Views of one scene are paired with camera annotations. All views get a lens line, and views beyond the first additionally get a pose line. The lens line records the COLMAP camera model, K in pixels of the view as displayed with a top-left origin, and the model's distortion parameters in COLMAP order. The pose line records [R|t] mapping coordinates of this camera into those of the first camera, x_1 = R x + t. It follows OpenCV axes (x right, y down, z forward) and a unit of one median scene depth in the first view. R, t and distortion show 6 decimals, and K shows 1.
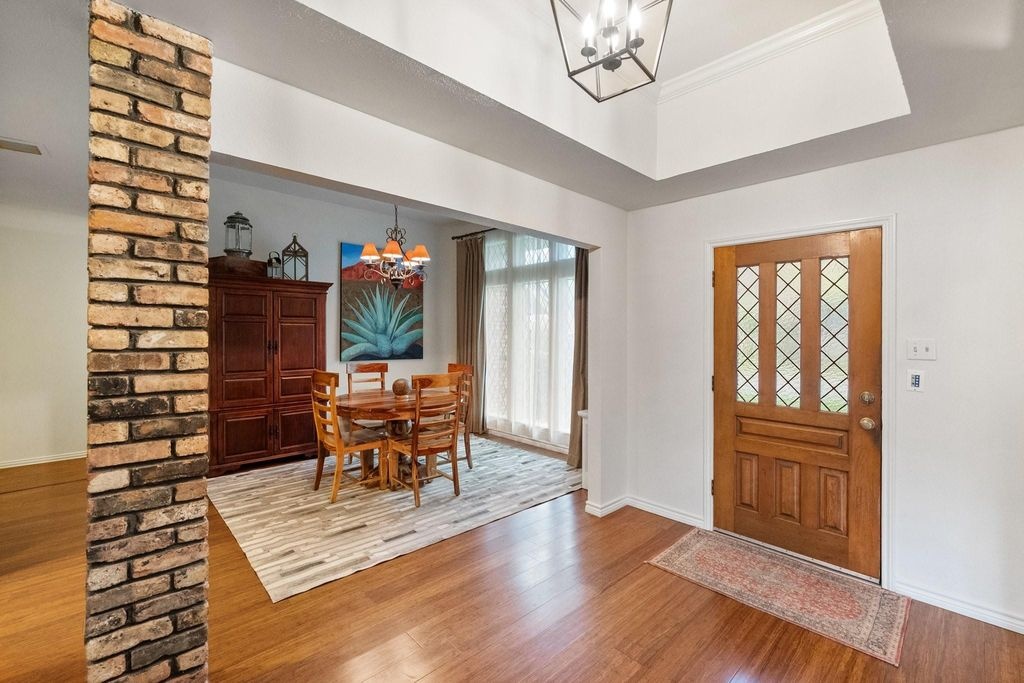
lens RADIAL K [[439.7, 0, 514.3], [0, 439.7, 337.6], [0, 0, 1]] dist [0.013440, 0.000024]
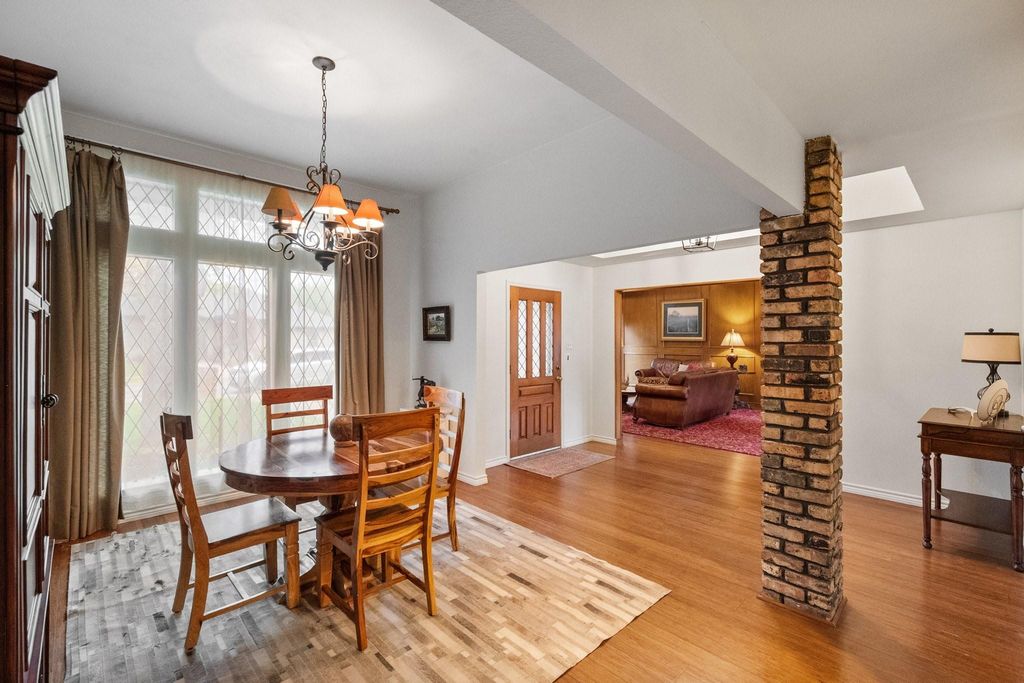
lens RADIAL K [[439.7, 0, 514.0], [0, 439.7, 337.7], [0, 0, 1]] dist [0.013440, 0.000024]
pose [[-0.000551, -0.004446, 0.999990, -1.205130], [0.005956, 0.999972, 0.004450, -0.021682], [-0.999982, 0.005958, -0.000524, 1.027439]]
